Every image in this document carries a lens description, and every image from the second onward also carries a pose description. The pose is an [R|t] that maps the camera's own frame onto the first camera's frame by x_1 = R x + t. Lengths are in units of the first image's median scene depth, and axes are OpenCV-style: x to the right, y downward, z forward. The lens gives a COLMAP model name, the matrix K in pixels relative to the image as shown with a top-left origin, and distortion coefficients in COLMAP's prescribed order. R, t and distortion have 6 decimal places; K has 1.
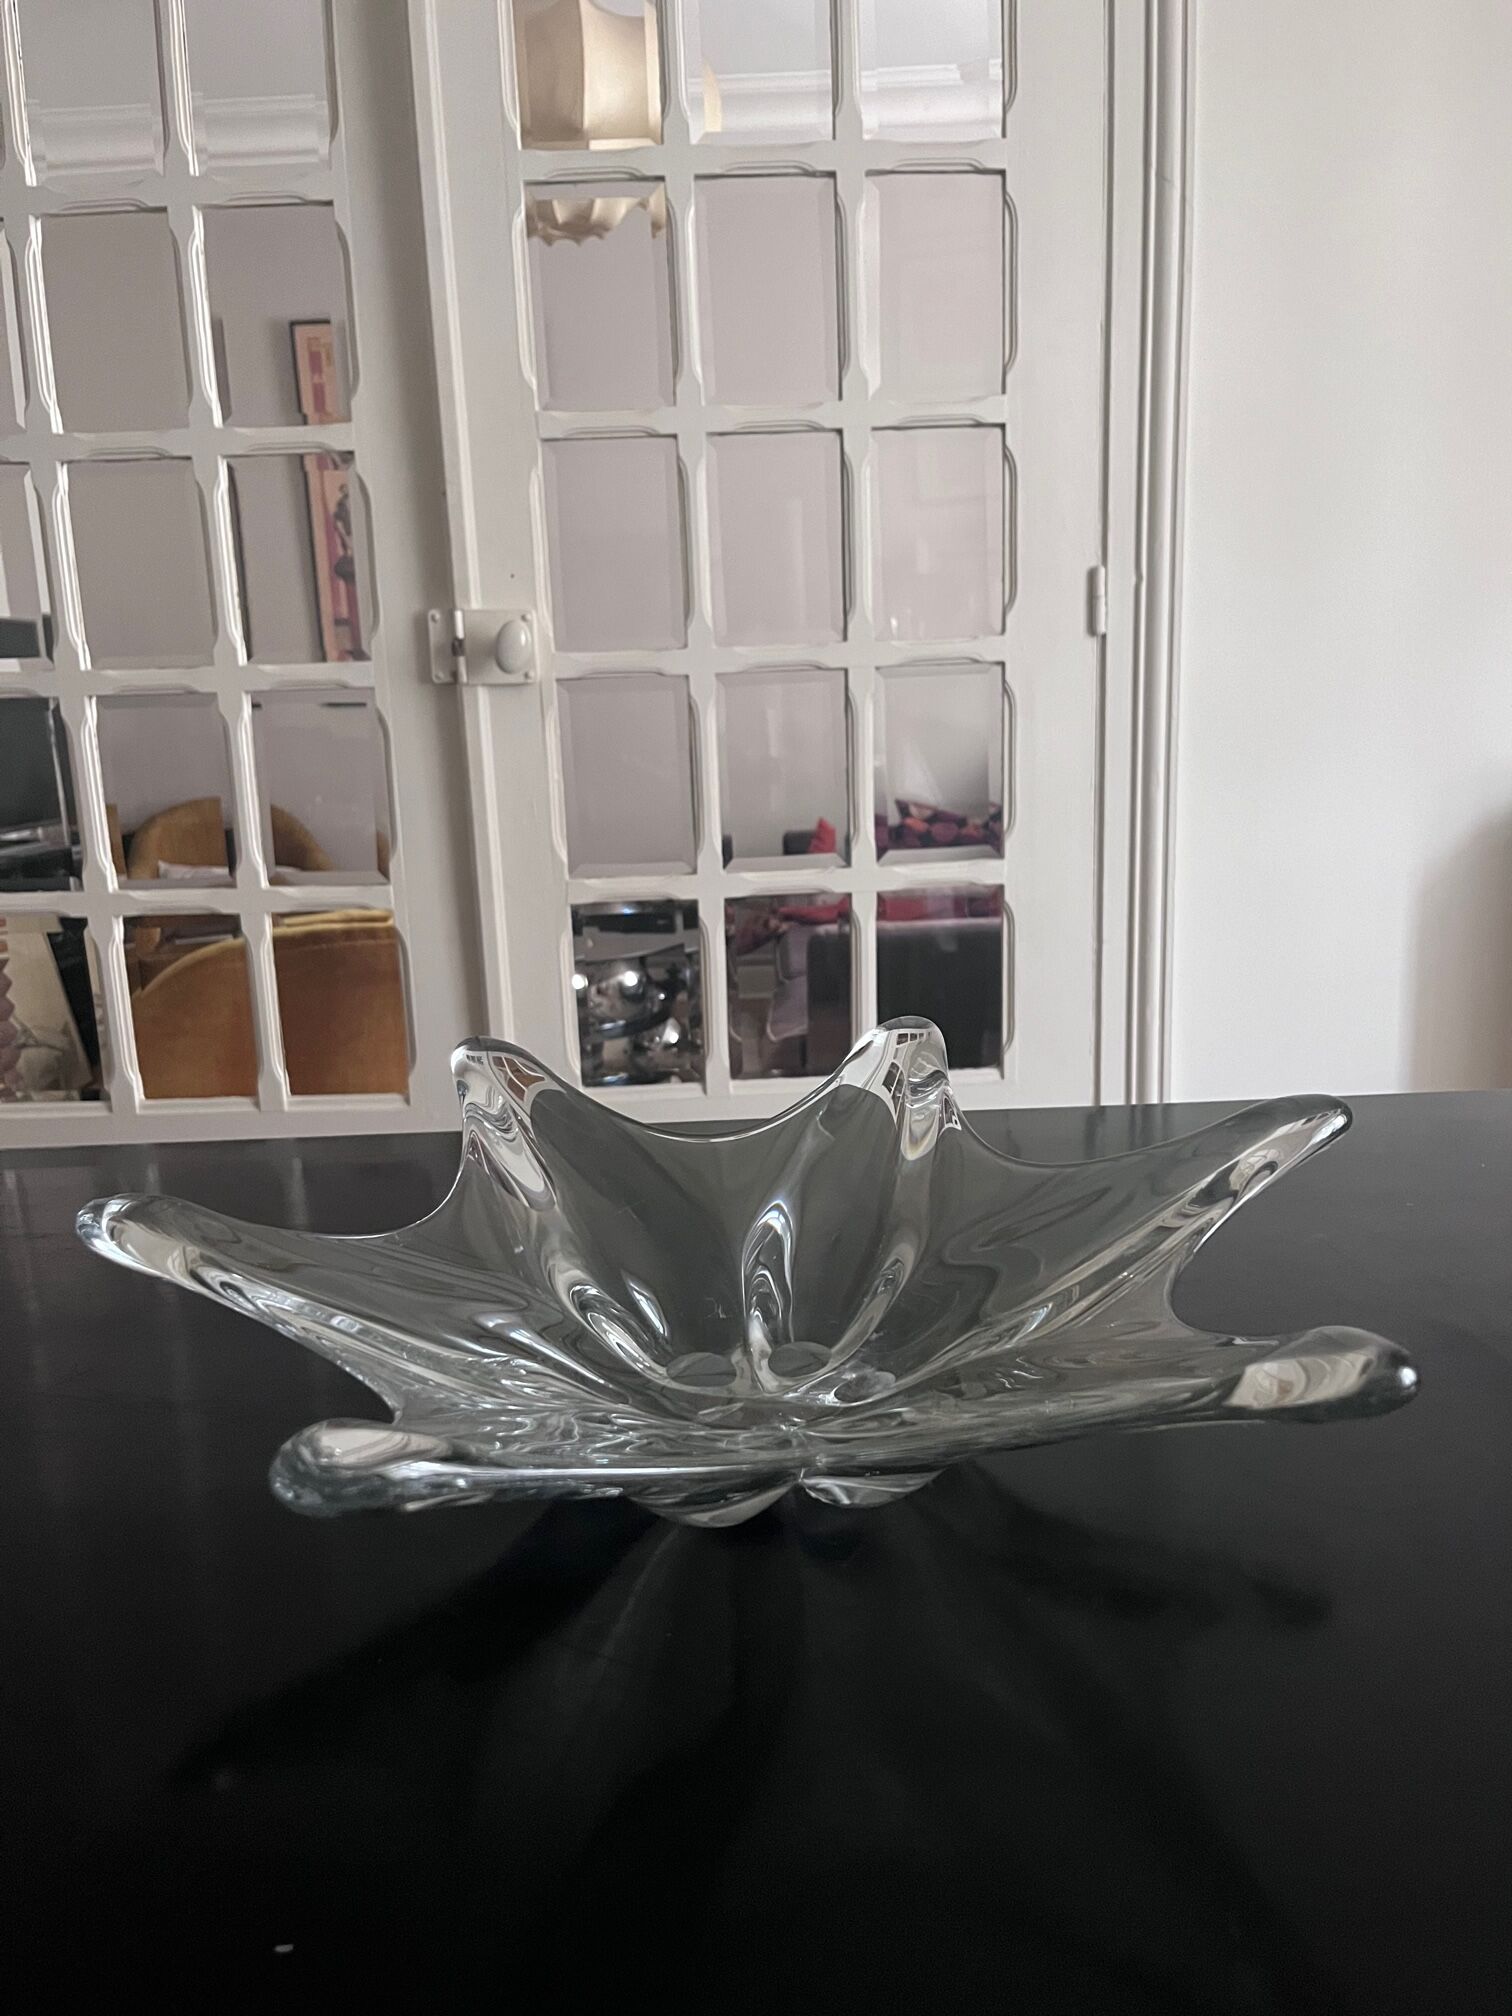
lens RADIAL K [[1644.0, 0, 754.9], [0, 1644.0, 1055.0], [0, 0, 1]] dist [-0.006104, 0.000062]
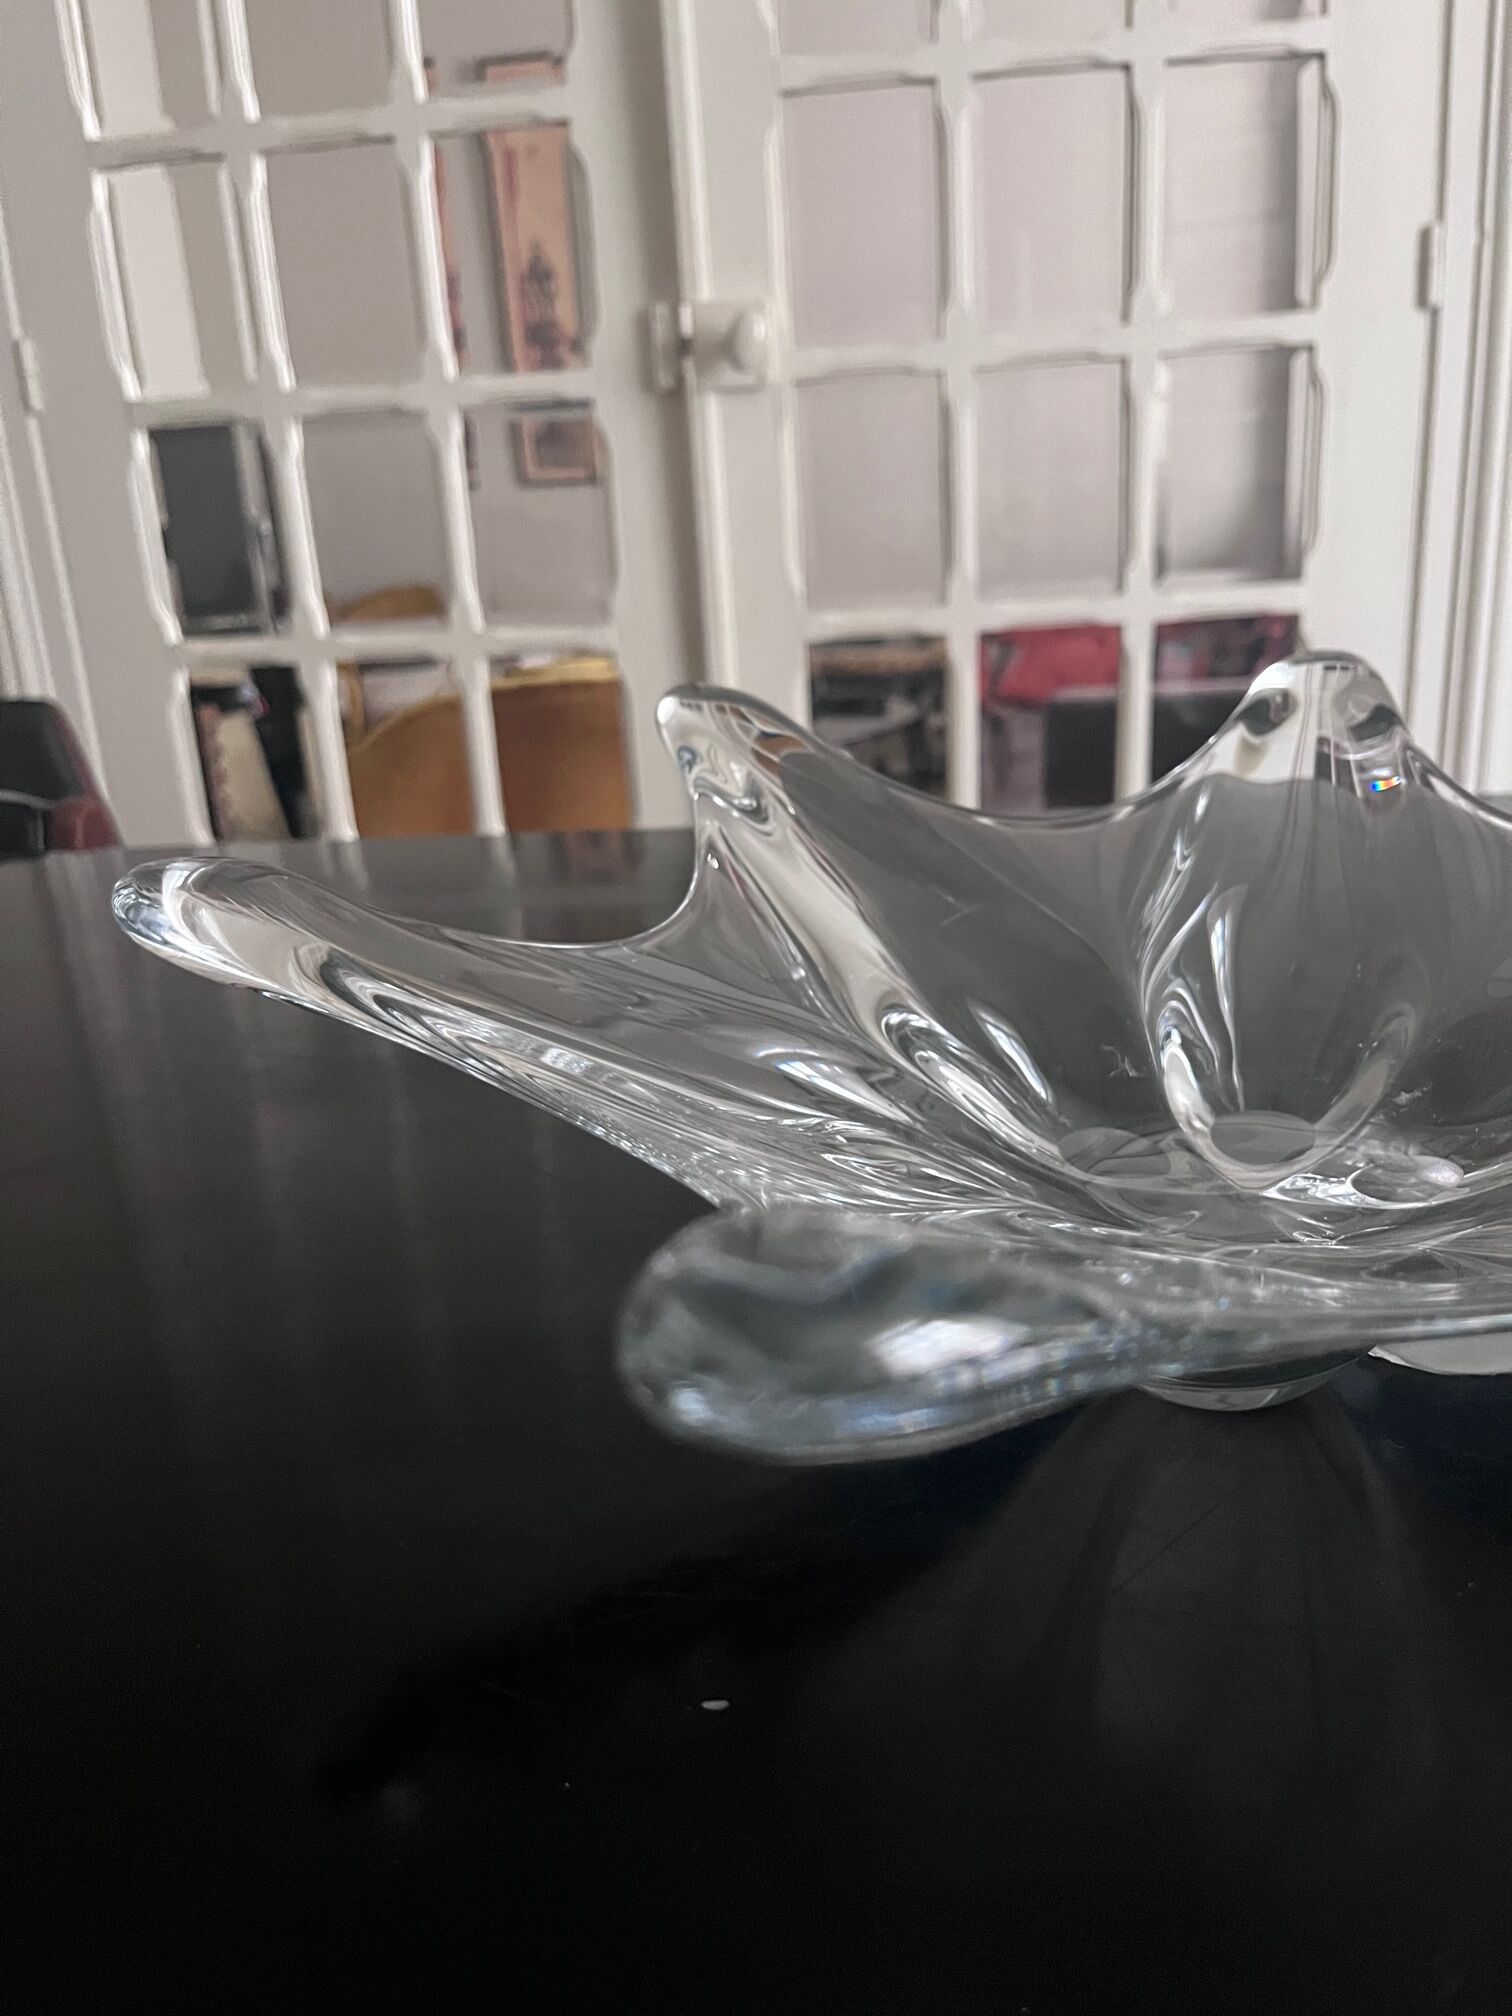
lens RADIAL K [[1525.9, 0, 756.0], [0, 1525.9, 1008.0], [0, 0, 1]] dist [-0.058923, -0.000826]
pose [[0.992611, 0.011154, -0.120829, -0.040308], [0.000237, 0.995586, 0.093859, 0.033514], [0.121343, -0.093194, 0.988226, 0.165023]]
